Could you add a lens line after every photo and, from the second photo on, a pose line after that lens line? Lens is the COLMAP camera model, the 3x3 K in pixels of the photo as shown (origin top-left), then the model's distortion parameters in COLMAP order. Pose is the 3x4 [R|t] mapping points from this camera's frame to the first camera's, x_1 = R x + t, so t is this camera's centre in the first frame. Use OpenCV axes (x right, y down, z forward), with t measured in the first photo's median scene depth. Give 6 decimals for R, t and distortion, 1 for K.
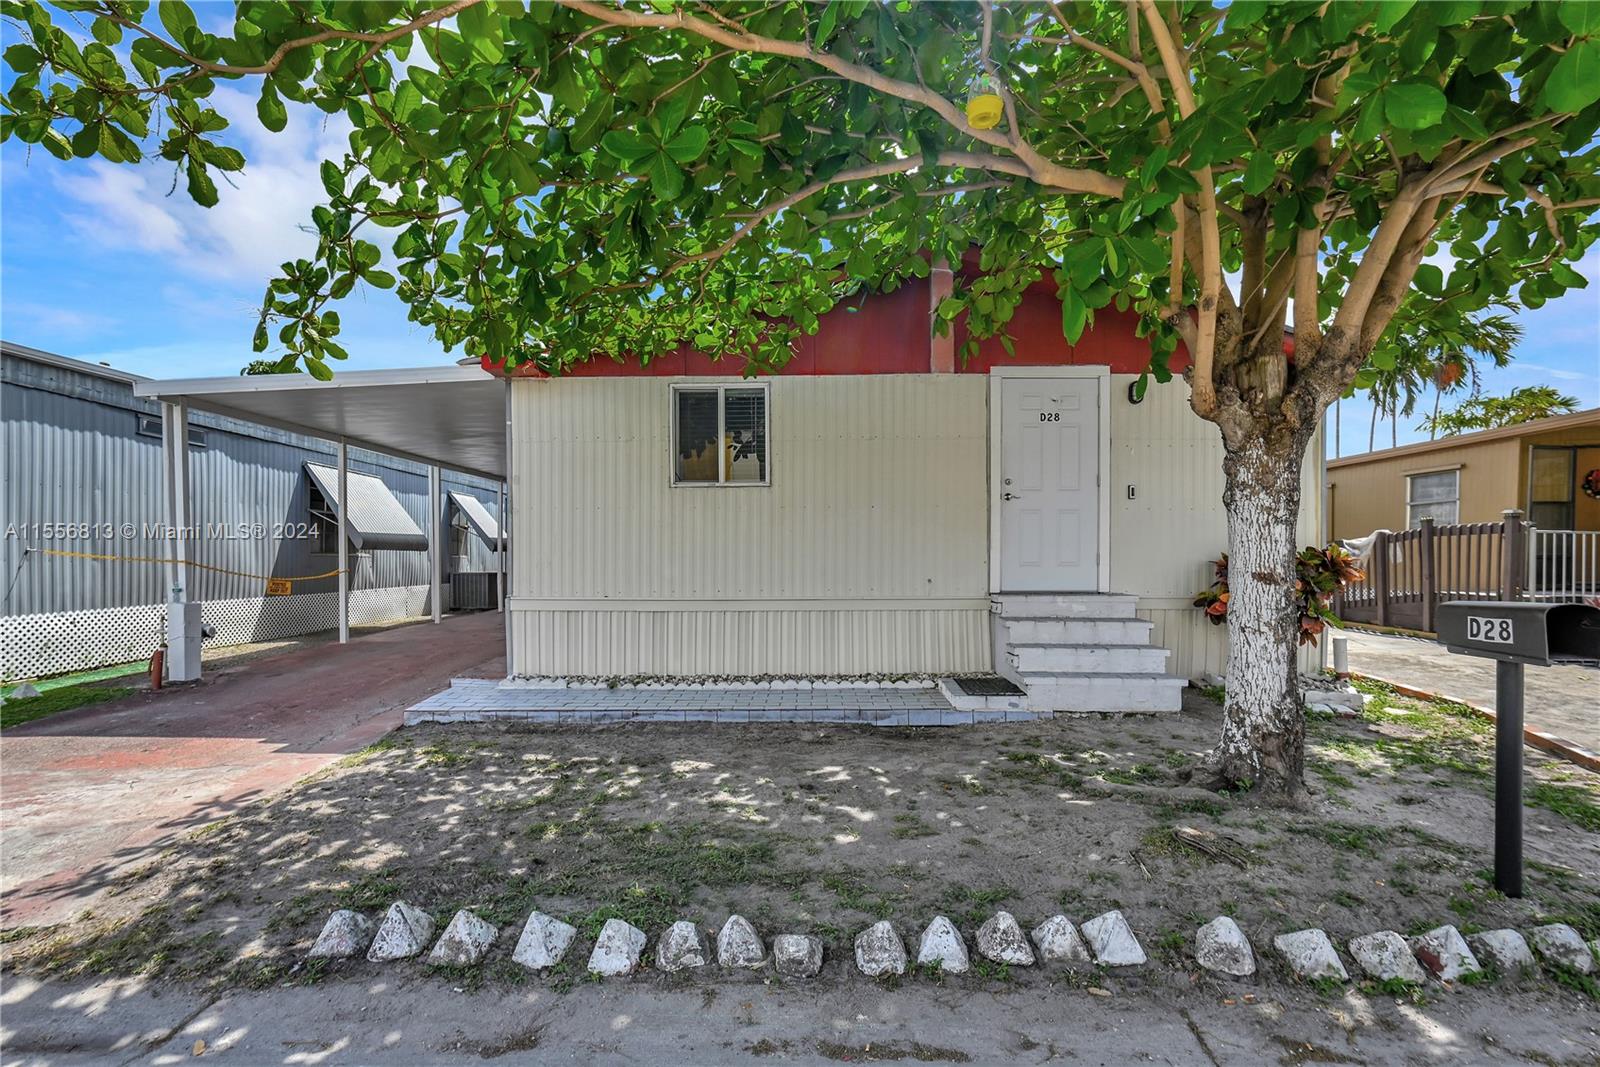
lens RADIAL K [[727.6, 0, 753.9], [0, 727.6, 571.0], [0, 0, 1]] dist [0.001657, -0.001658]
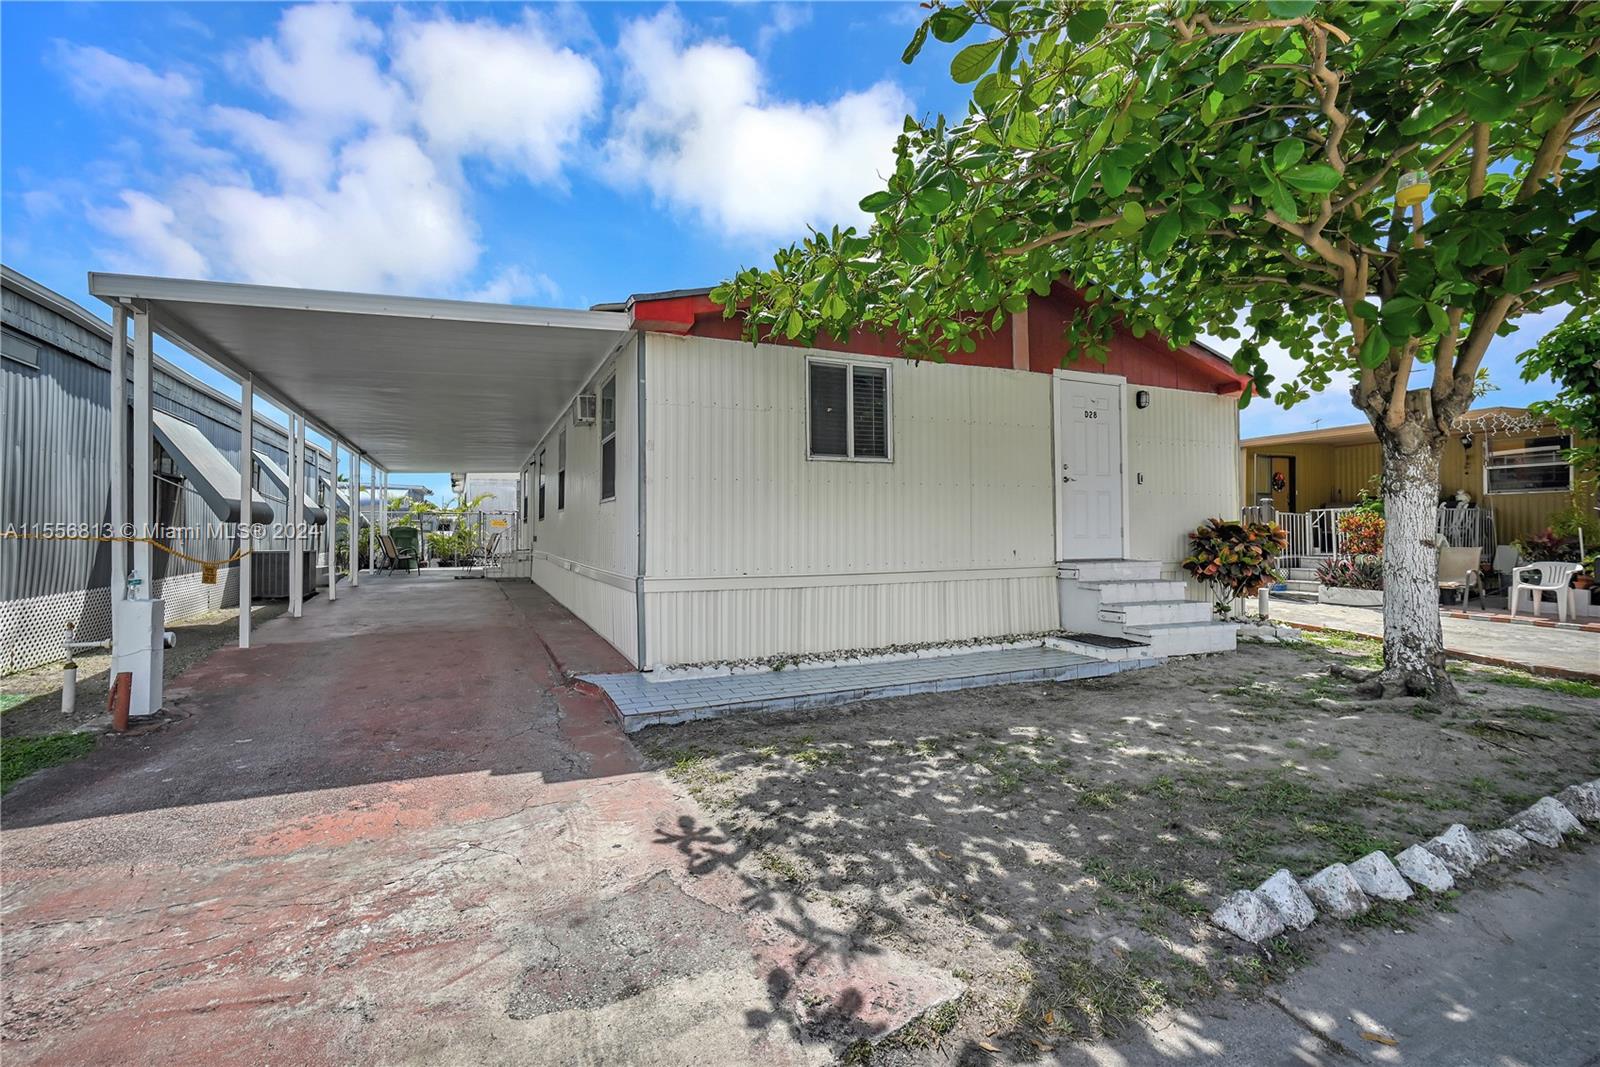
lens RADIAL K [[727.6, 0, 787.3], [0, 727.6, 519.3], [0, 0, 1]] dist [0.001657, -0.001658]
pose [[0.904076, 0.005897, 0.427331, -0.670973], [0.010825, 0.999268, -0.036691, 0.000382], [-0.427235, 0.037797, 0.903350, 0.157701]]
